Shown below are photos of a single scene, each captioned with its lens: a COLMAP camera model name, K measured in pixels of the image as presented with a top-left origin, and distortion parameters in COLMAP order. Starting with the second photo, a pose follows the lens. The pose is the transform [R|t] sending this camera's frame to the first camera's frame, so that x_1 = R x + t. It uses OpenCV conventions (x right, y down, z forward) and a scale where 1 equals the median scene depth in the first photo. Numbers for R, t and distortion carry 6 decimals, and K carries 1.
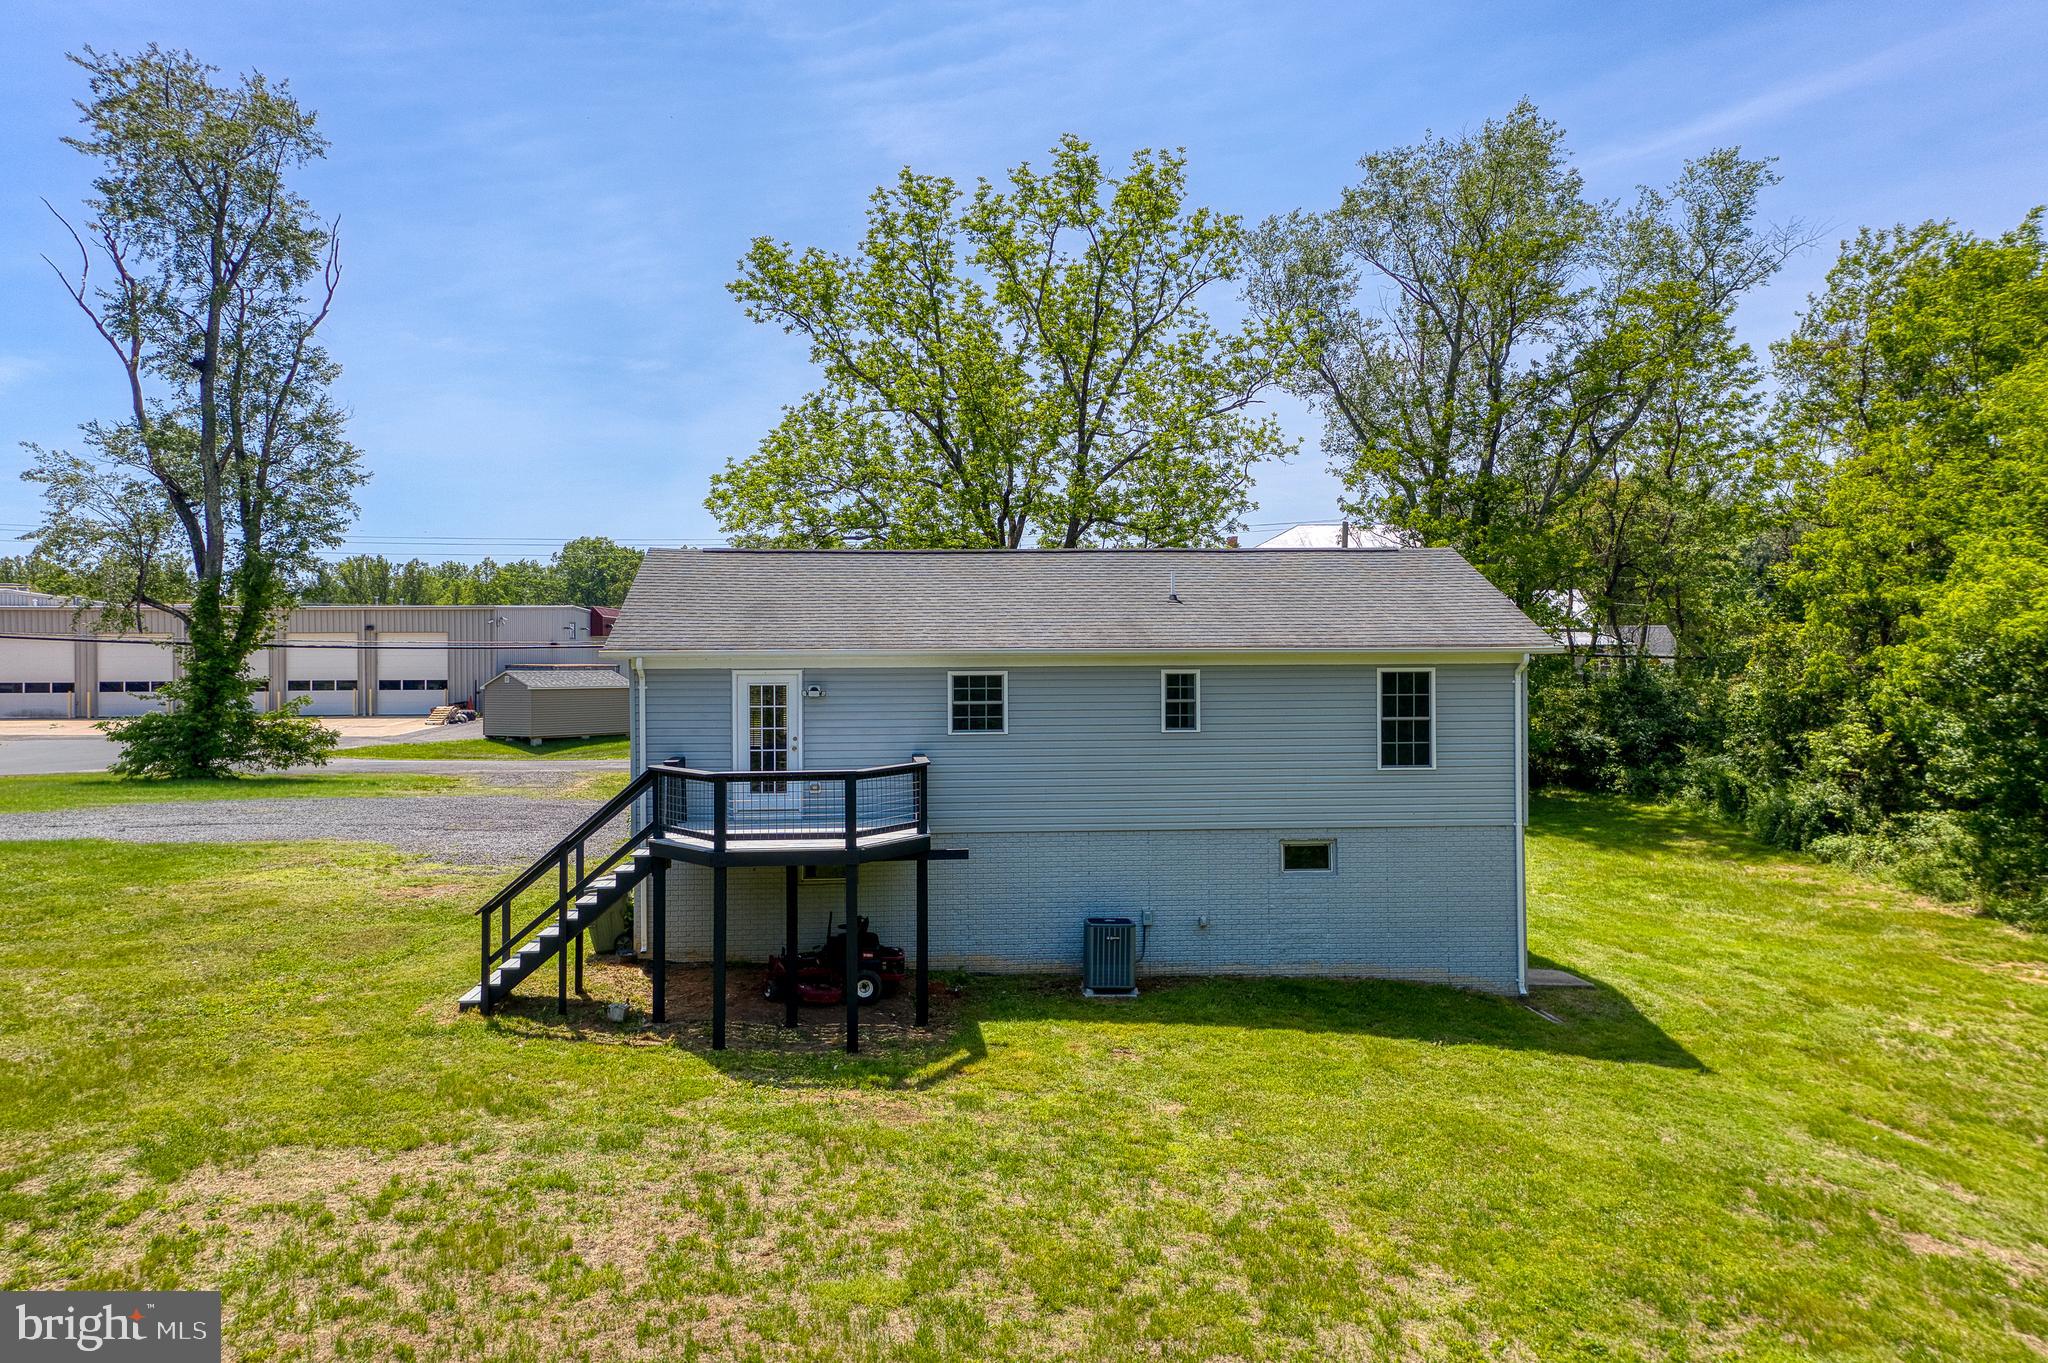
lens RADIAL K [[1541.0, 0, 1027.1], [0, 1541.0, 677.8], [0, 0, 1]] dist [0.059863, 0.209642]
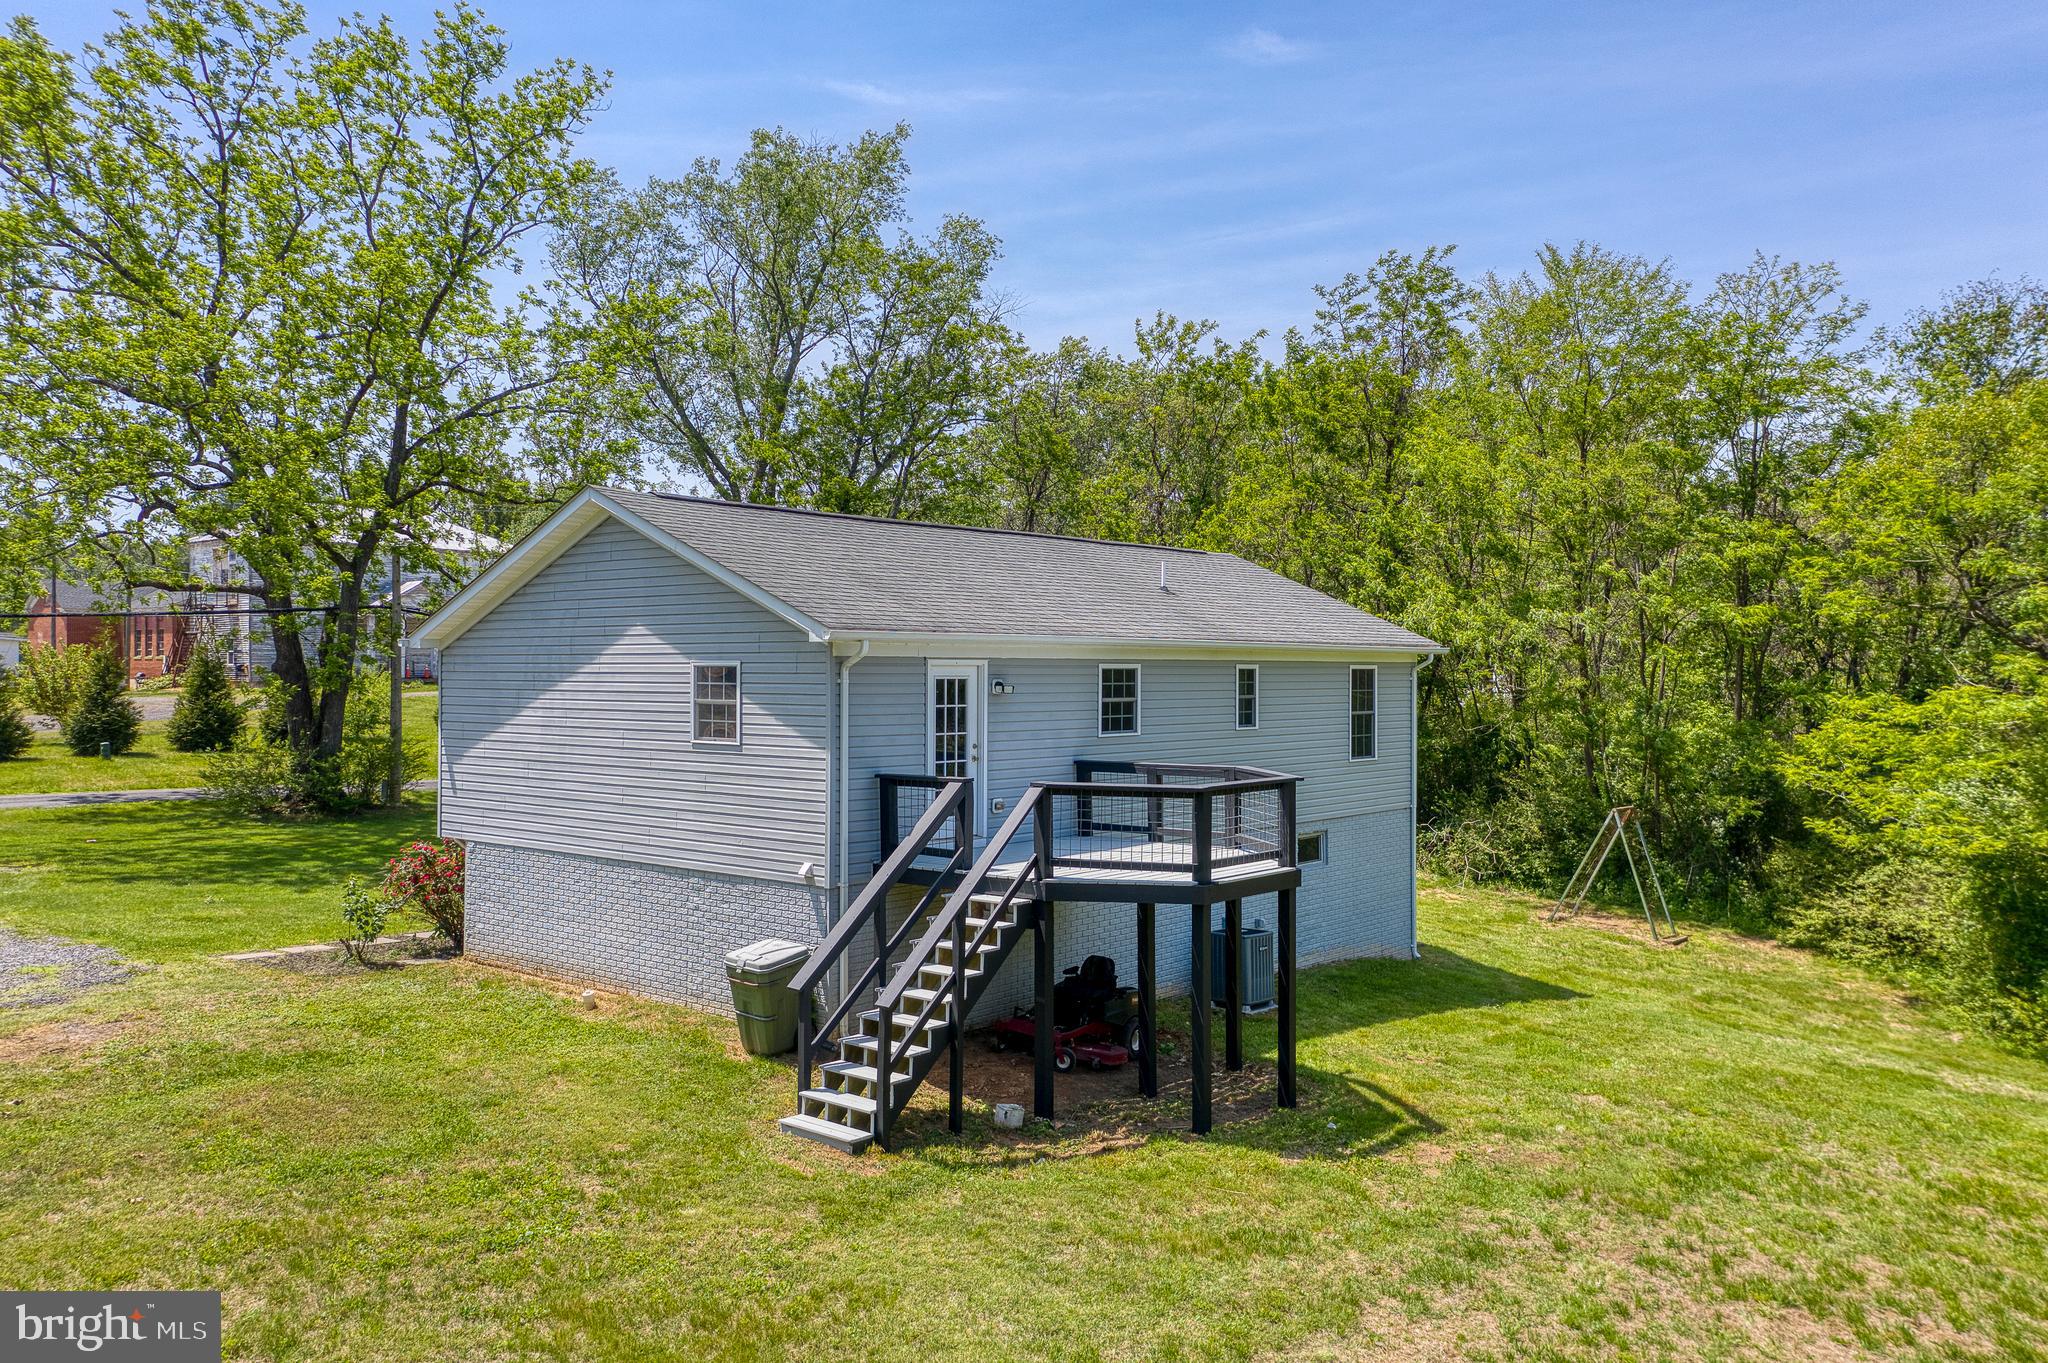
lens RADIAL K [[1541.0, 0, 1027.1], [0, 1541.0, 677.8], [0, 0, 1]] dist [0.059863, 0.209642]
pose [[0.723564, 0.004356, 0.690244, -0.666822], [-0.003033, 0.999990, -0.003131, 0.006488], [-0.690251, 0.000172, 0.723570, 0.395216]]
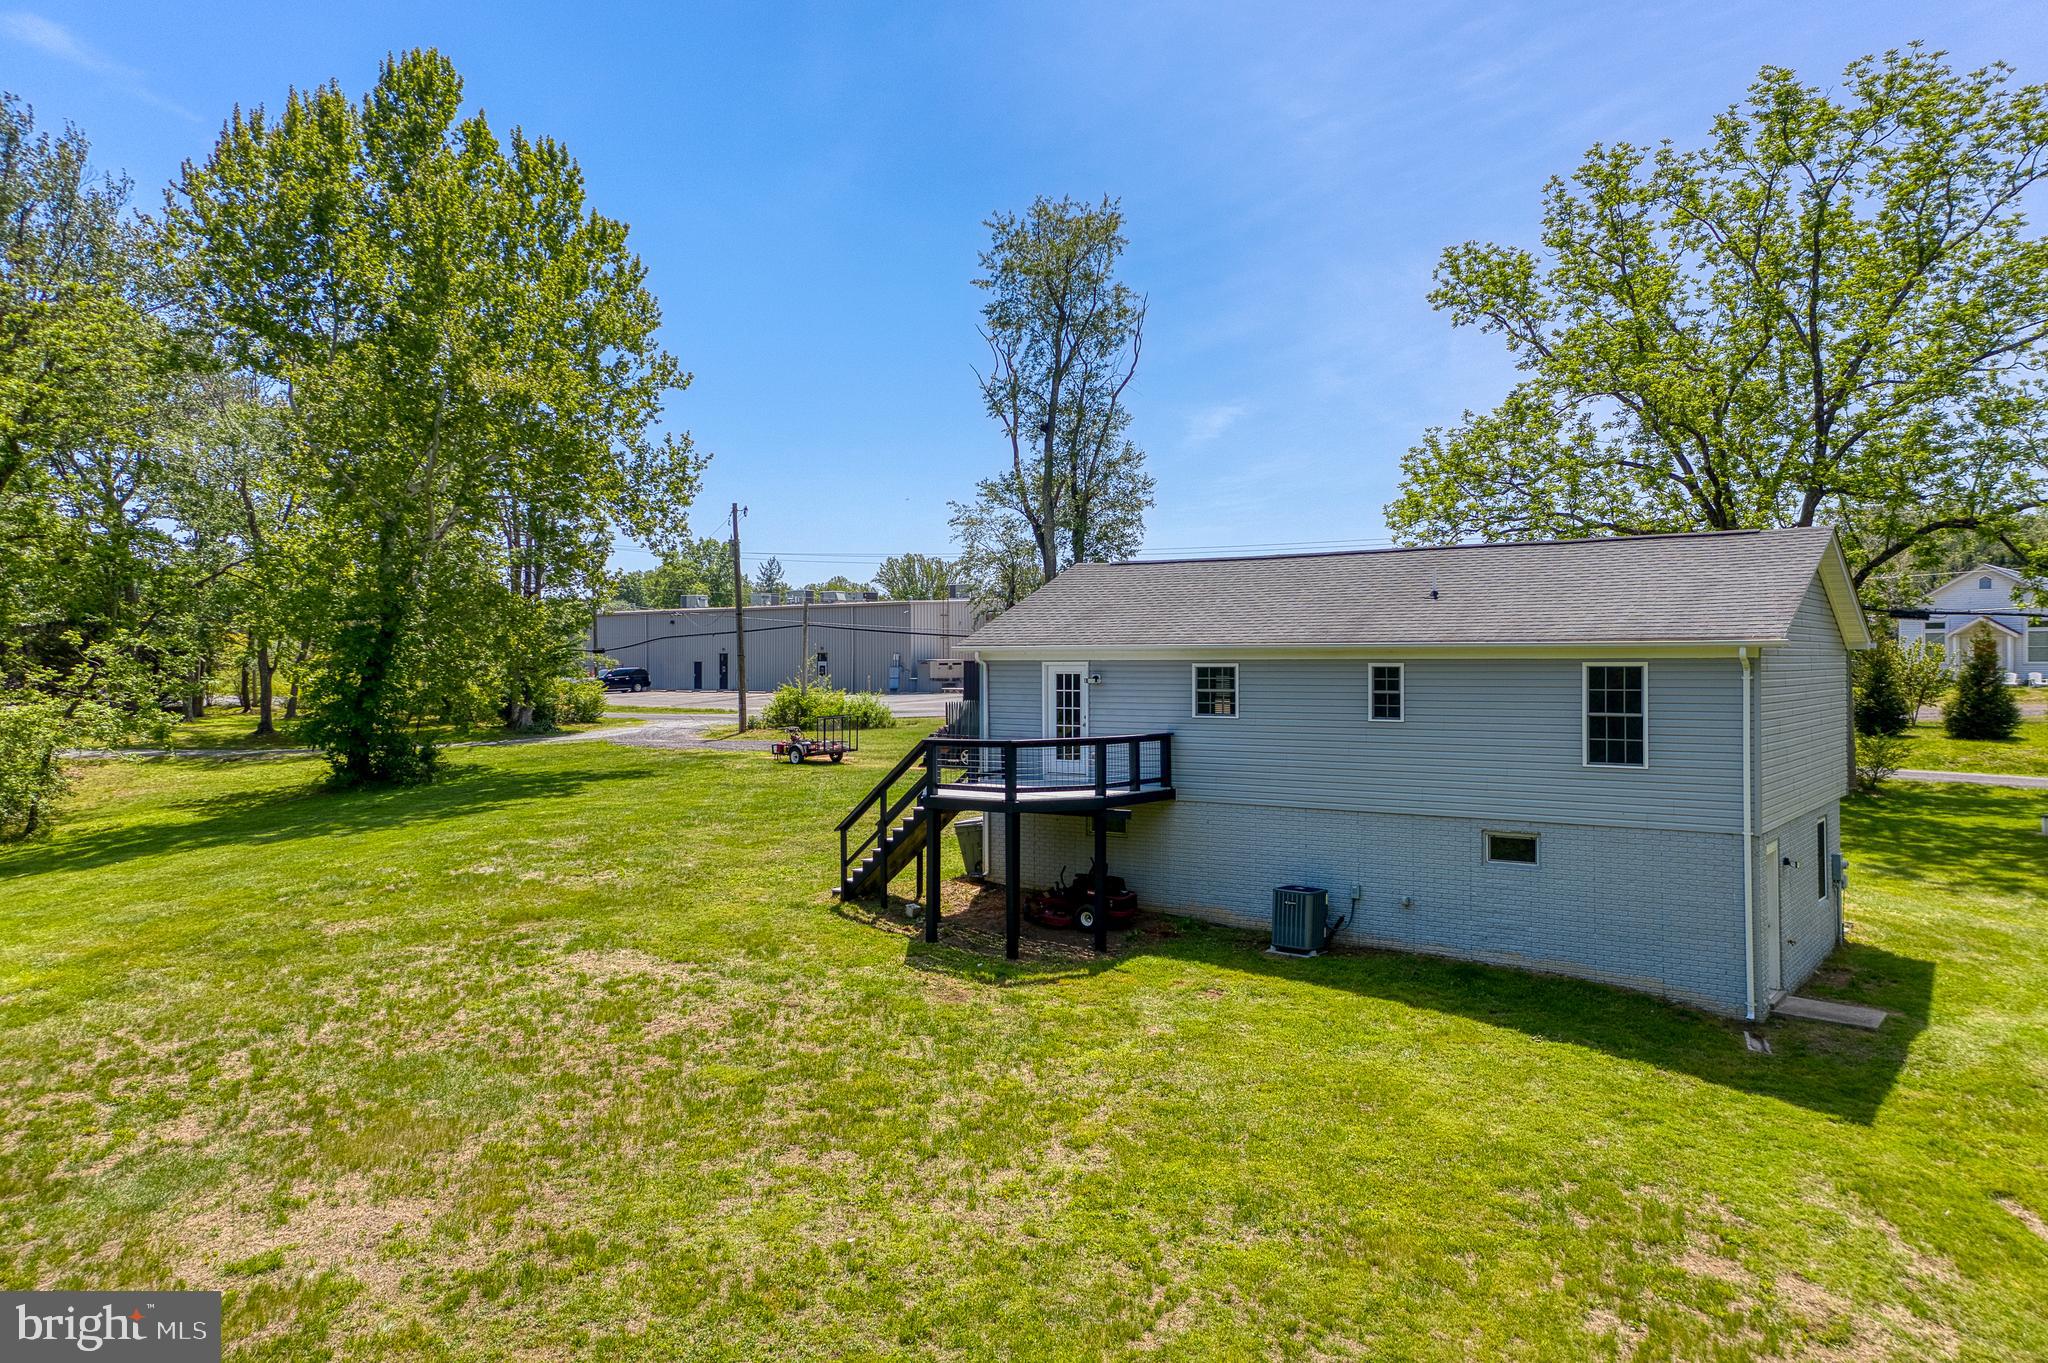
lens RADIAL K [[1541.0, 0, 1027.1], [0, 1541.0, 677.8], [0, 0, 1]] dist [0.059863, 0.209642]
pose [[0.769981, 0.012065, -0.637952, 0.591400], [-0.006864, 0.999920, 0.010626, -0.004735], [0.638029, -0.003803, 0.770003, 0.014803]]
